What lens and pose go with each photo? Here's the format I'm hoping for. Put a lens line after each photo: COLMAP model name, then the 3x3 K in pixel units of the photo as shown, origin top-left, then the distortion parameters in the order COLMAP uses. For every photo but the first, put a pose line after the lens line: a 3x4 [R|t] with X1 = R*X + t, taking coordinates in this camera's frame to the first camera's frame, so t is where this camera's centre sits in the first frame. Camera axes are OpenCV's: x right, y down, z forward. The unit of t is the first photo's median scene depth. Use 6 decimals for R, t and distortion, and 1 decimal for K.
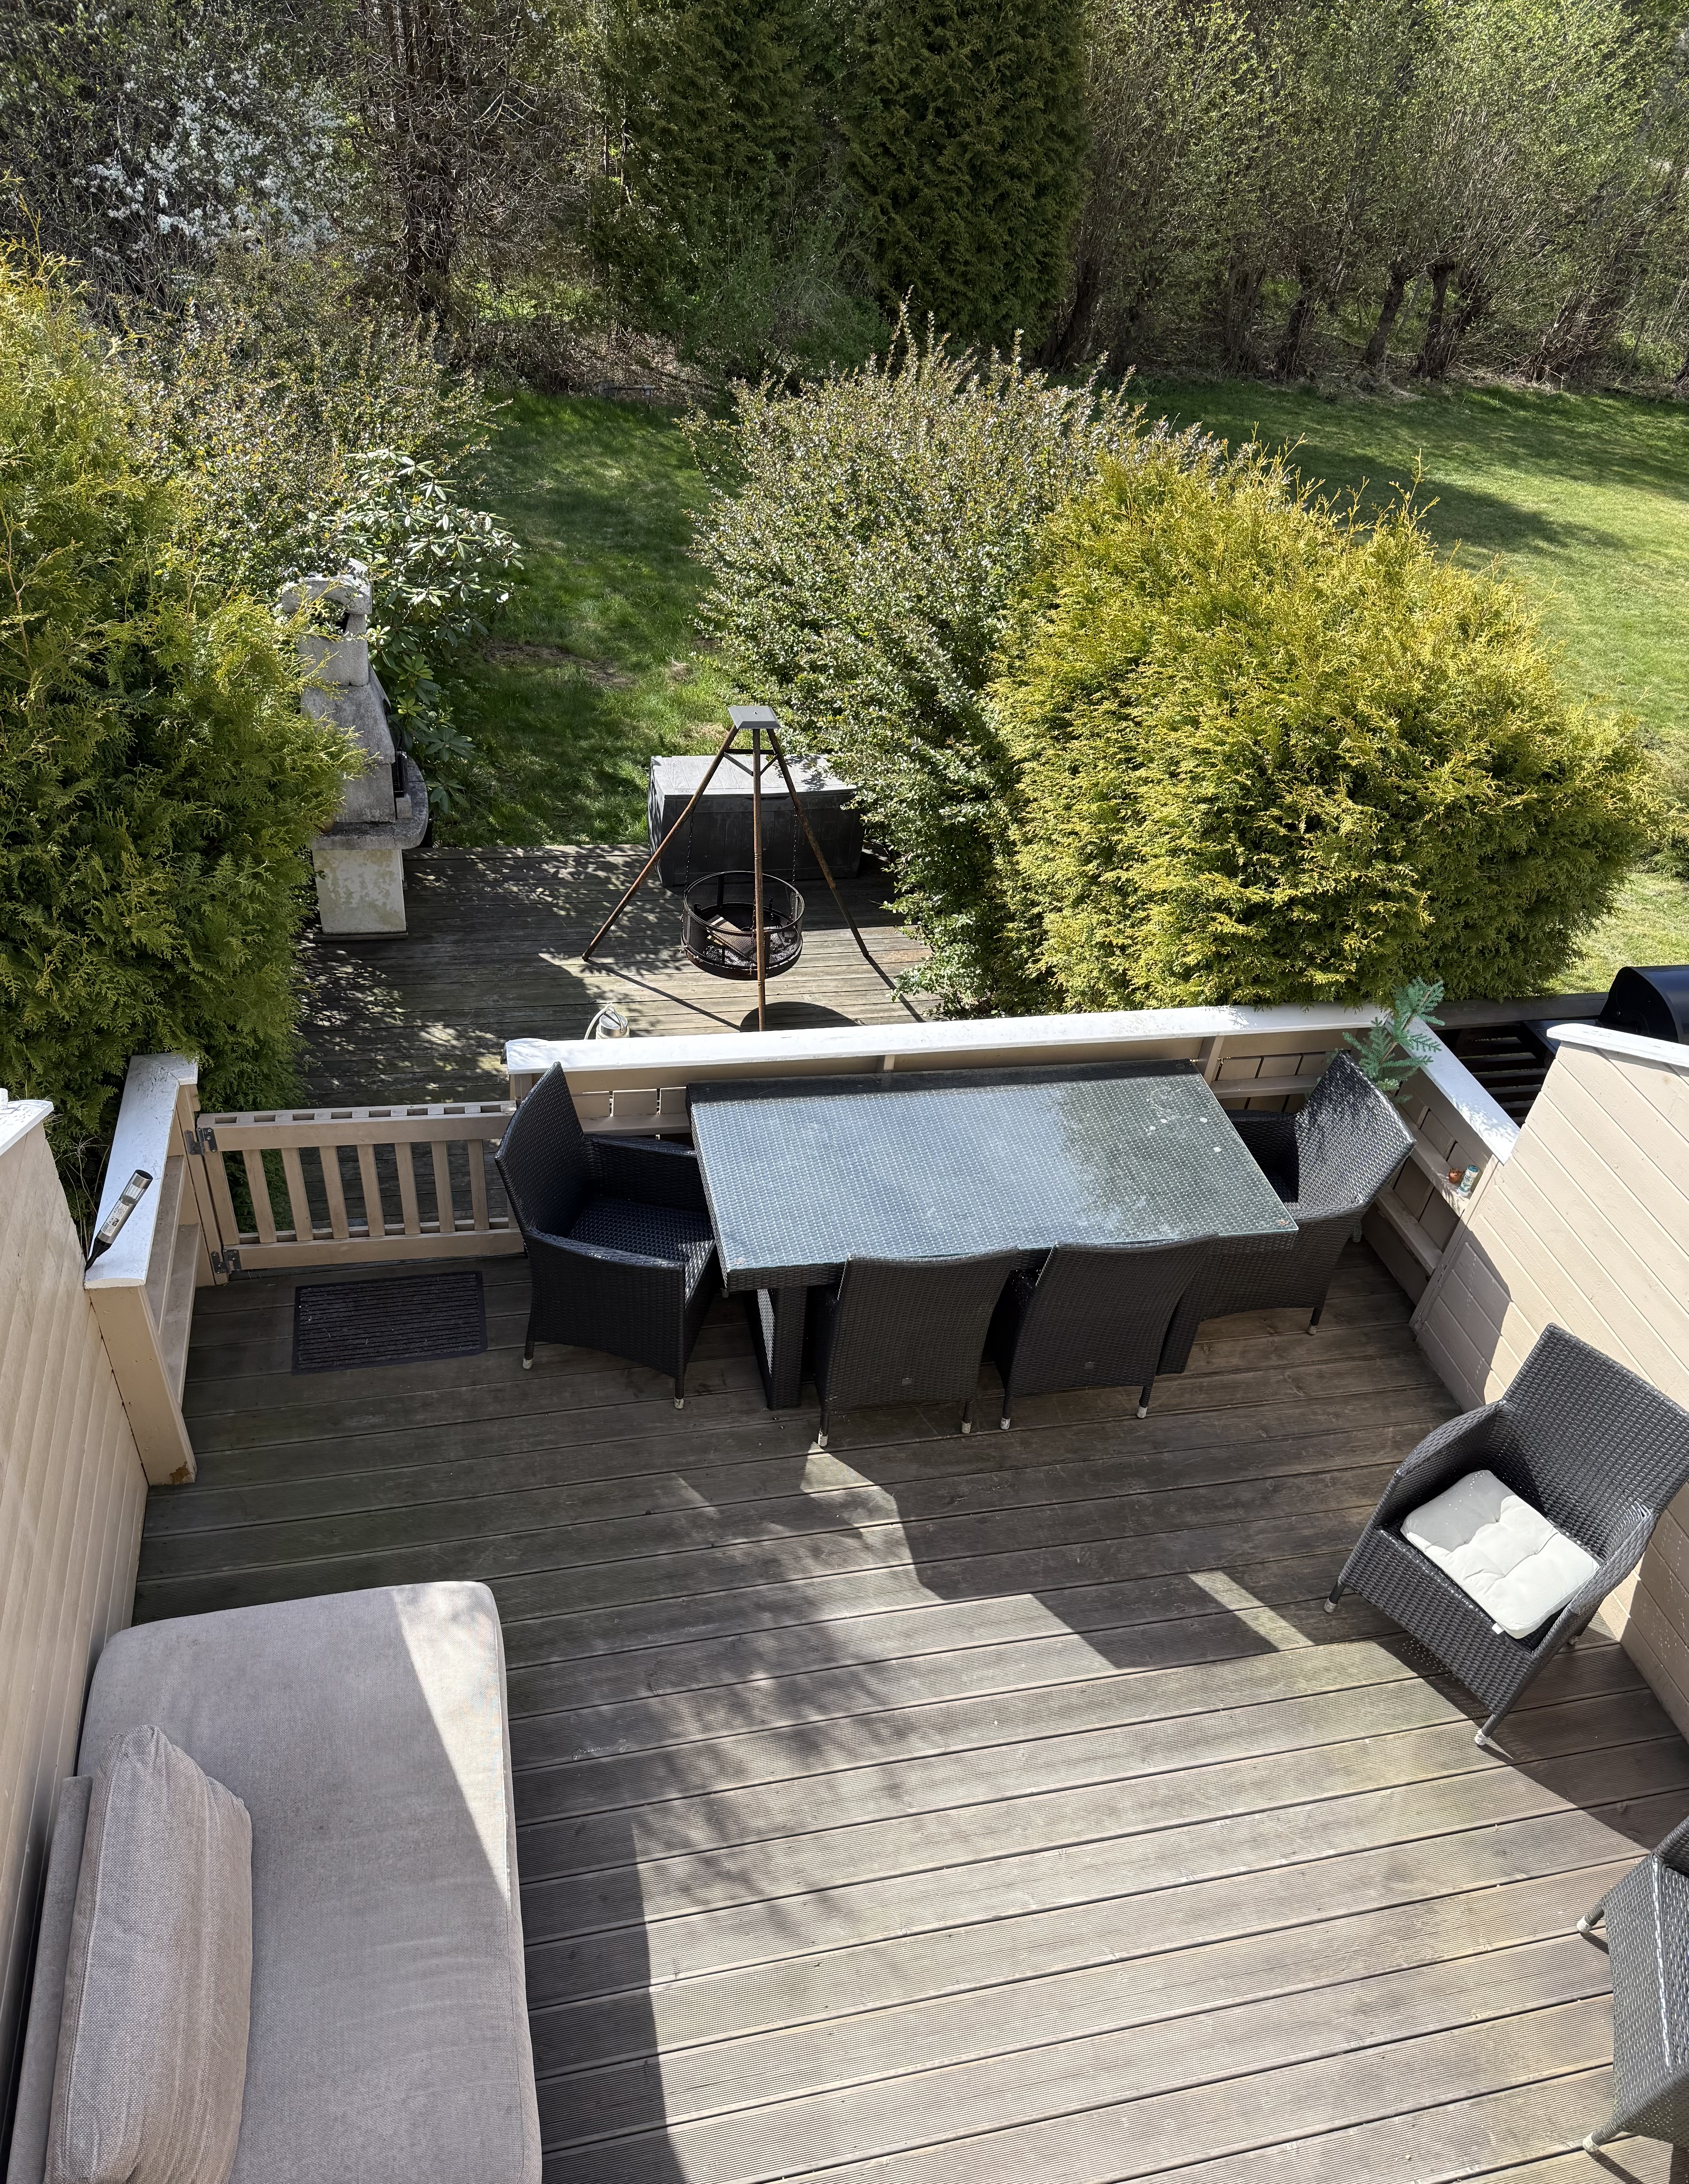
lens RADIAL K [[1497.8, 0, 834.0], [0, 1497.8, 1204.7], [0, 0, 1]] dist [-0.006355, -0.004511]
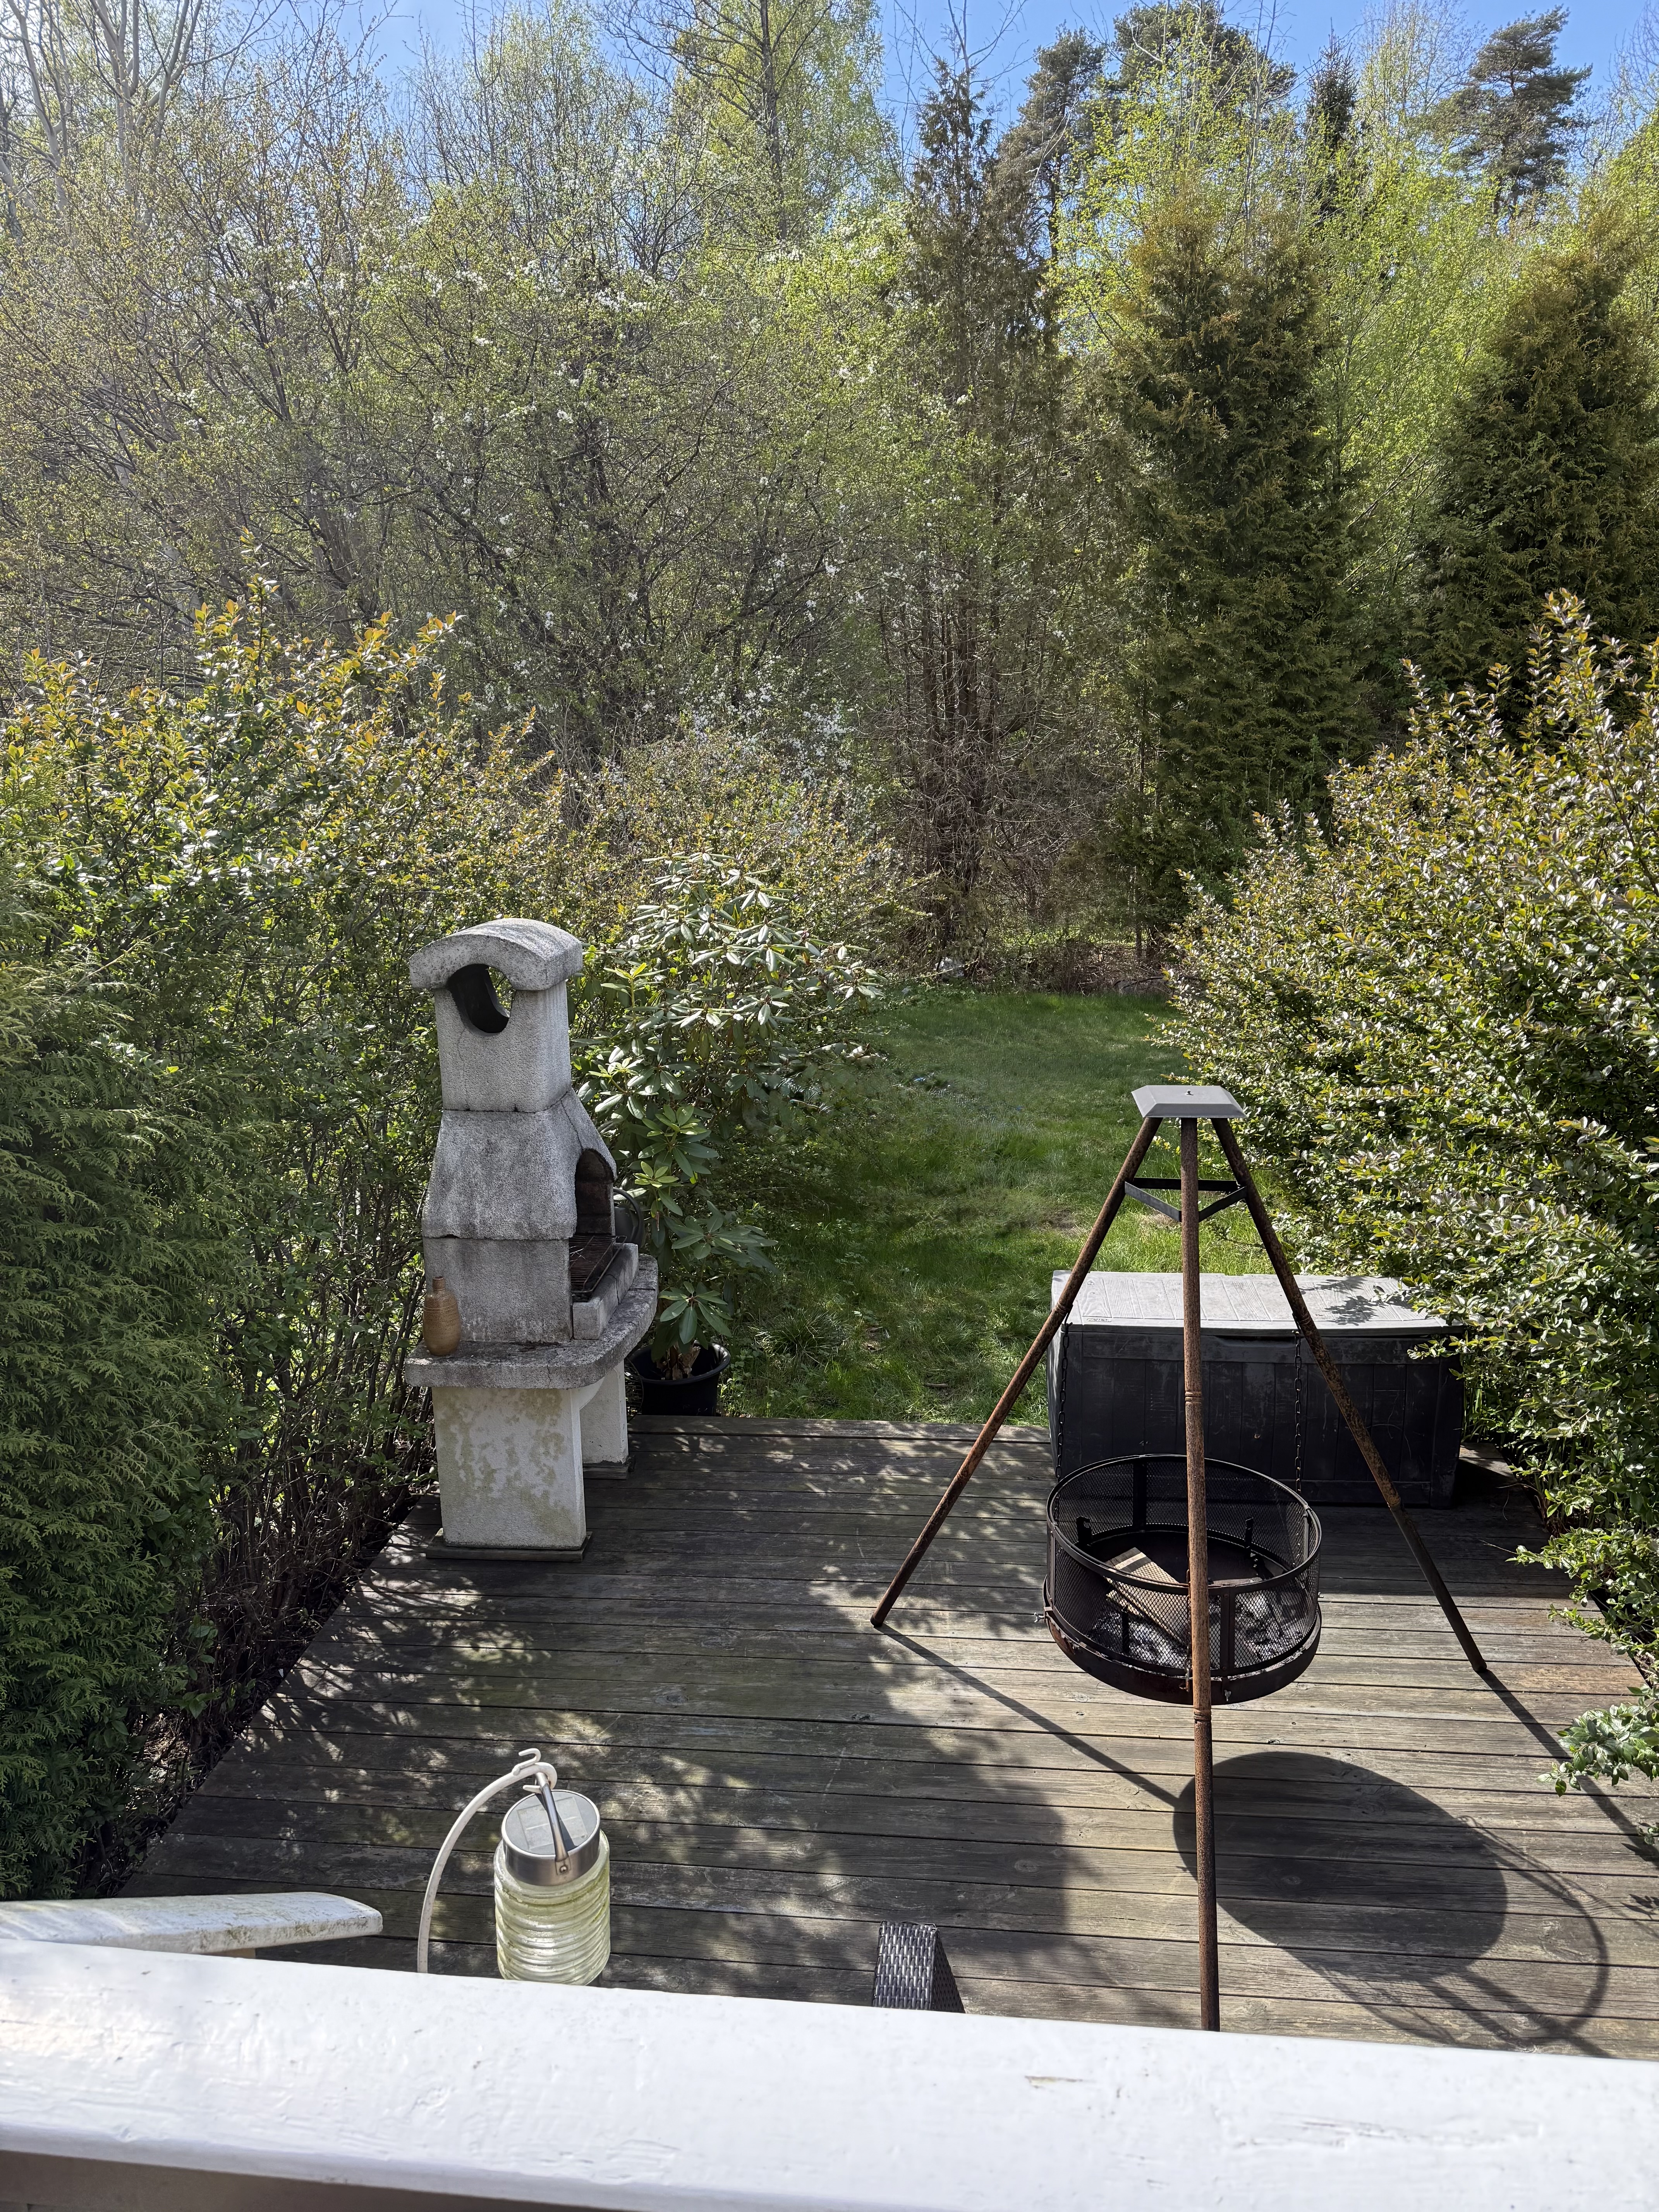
lens RADIAL K [[1536.8, 0, 845.1], [0, 1536.8, 1104.6], [0, 0, 1]] dist [0.061767, -0.056671]
pose [[0.937377, -0.041194, -0.345871, 0.011295], [-0.129405, 0.880724, -0.455609, -0.081074], [0.323385, 0.471835, 0.820240, 0.495691]]
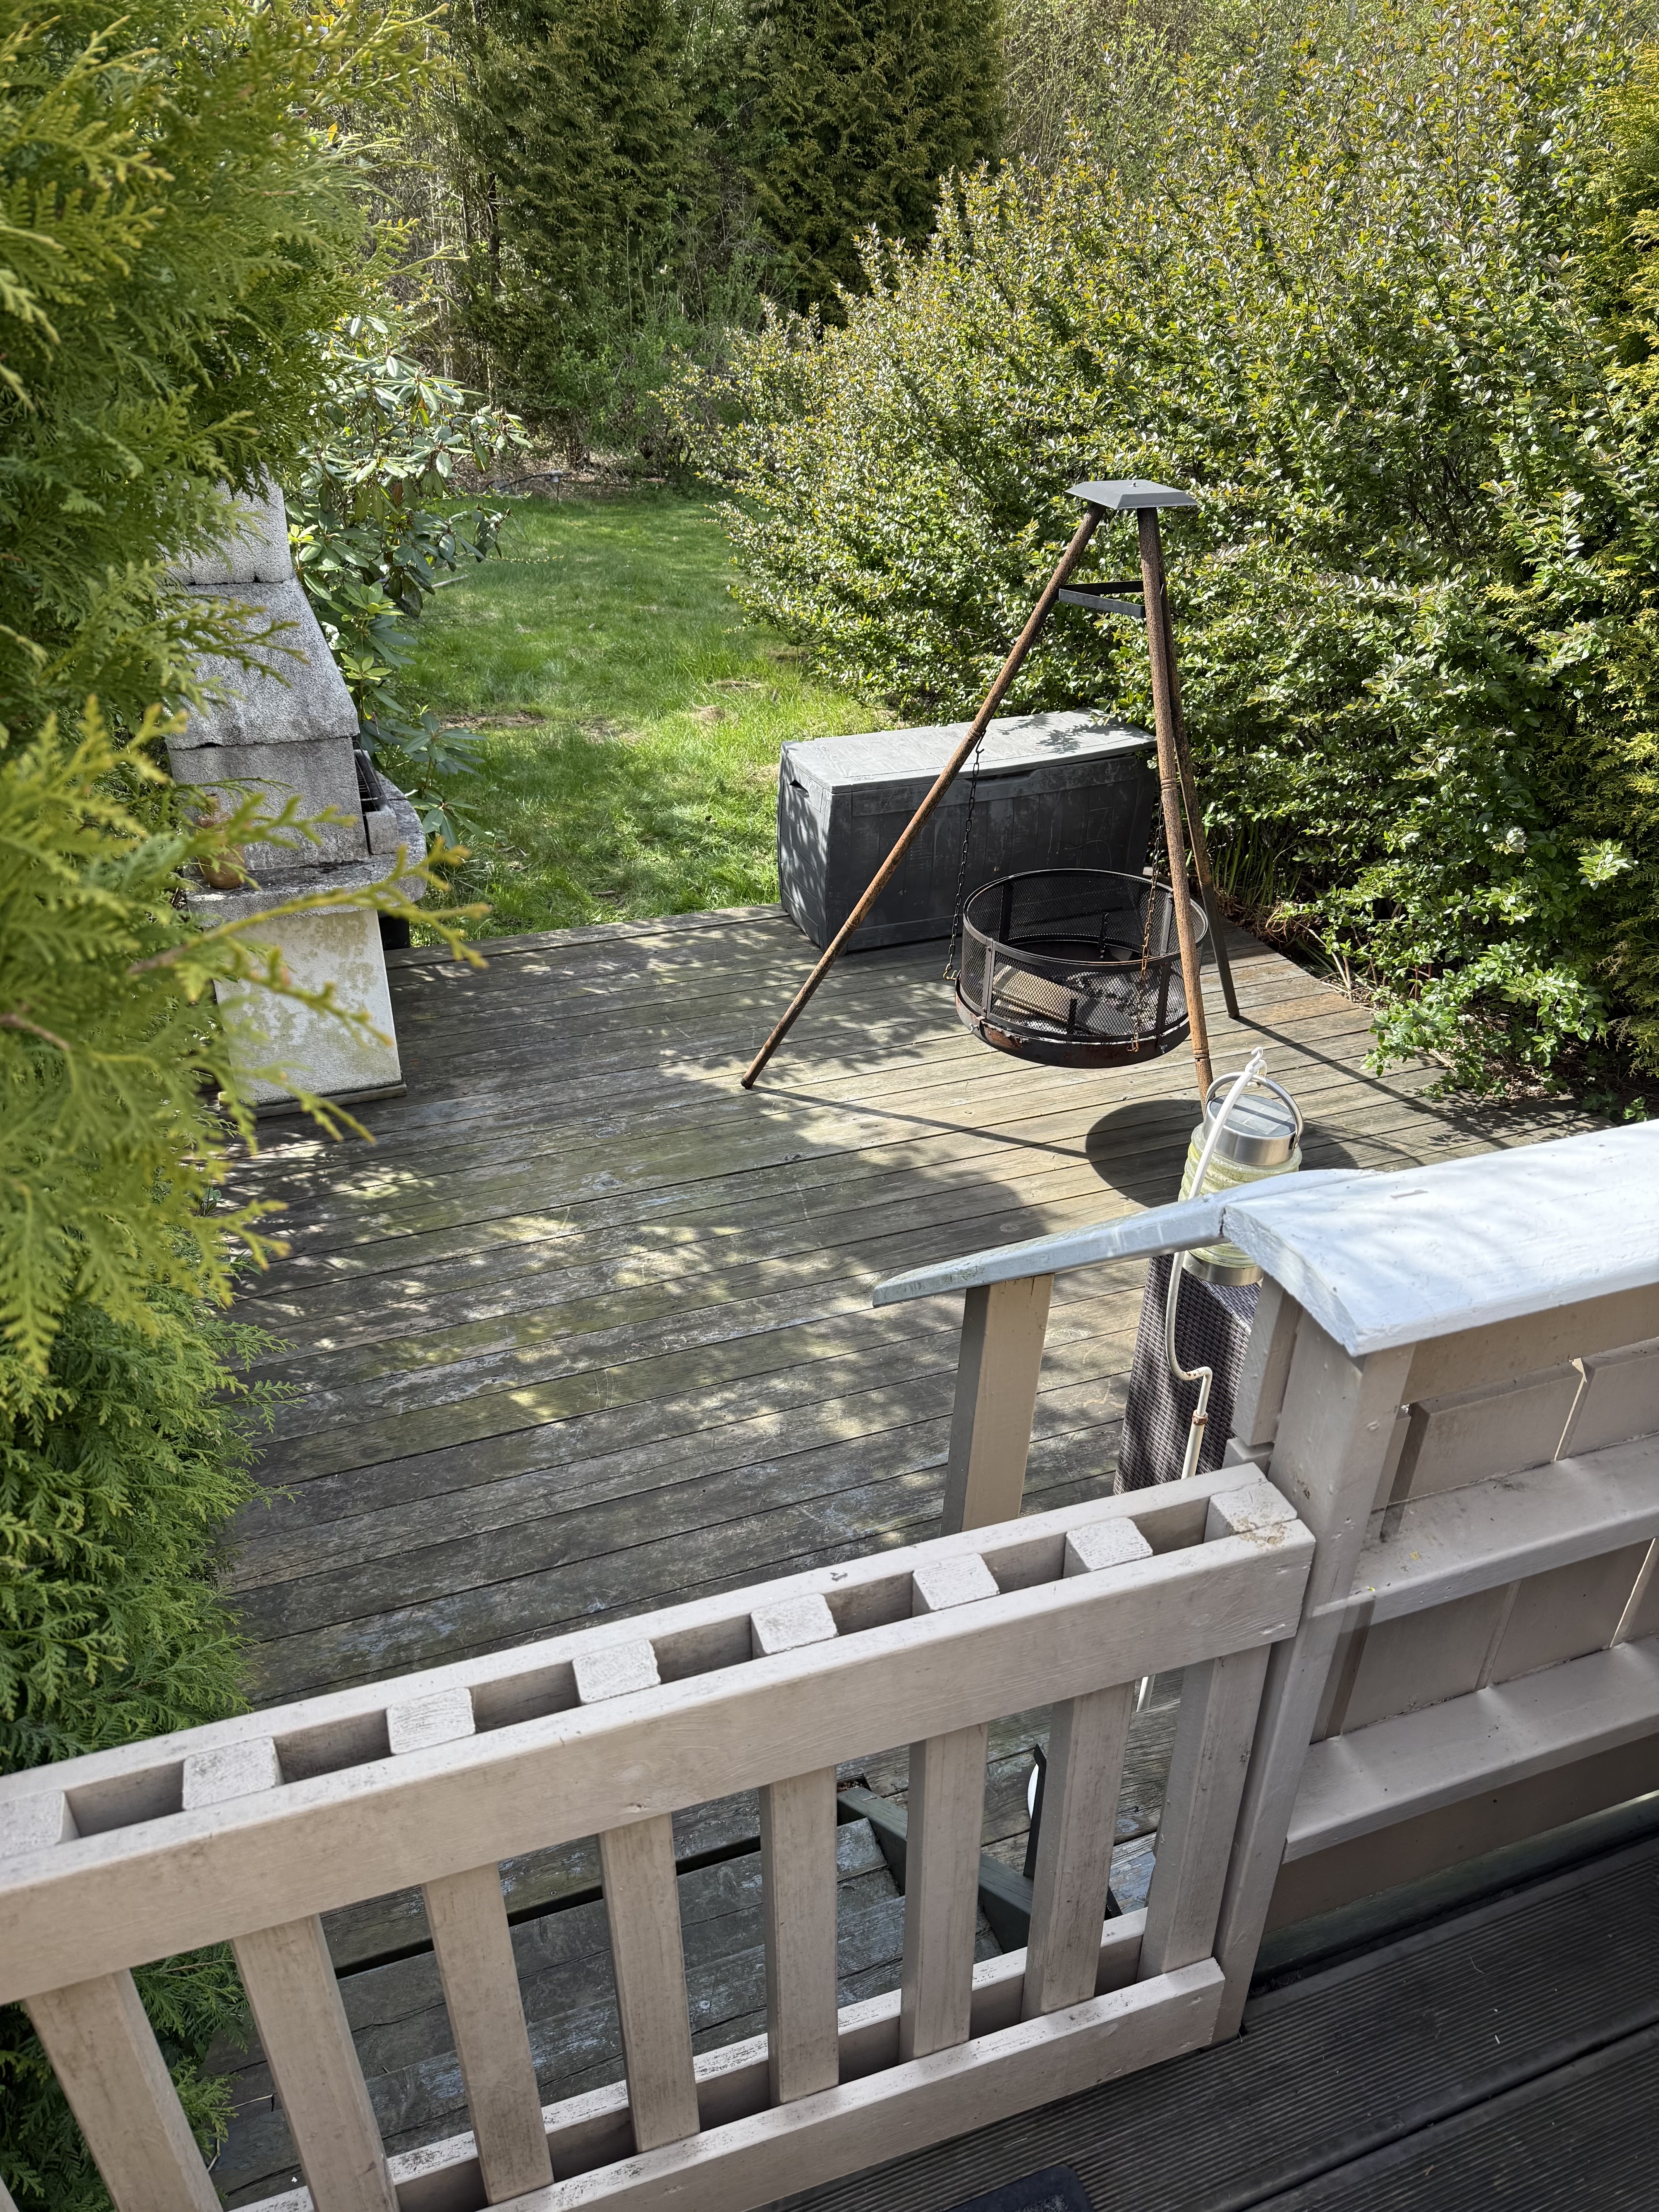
lens RADIAL K [[1561.7, 0, 829.5], [0, 1561.7, 1106.0], [0, 0, 1]] dist [0.094319, -0.123769]
pose [[0.987419, -0.143482, 0.066460, -0.181634], [0.153823, 0.968972, -0.193471, -0.048525], [-0.036638, 0.201260, 0.978852, 0.478149]]
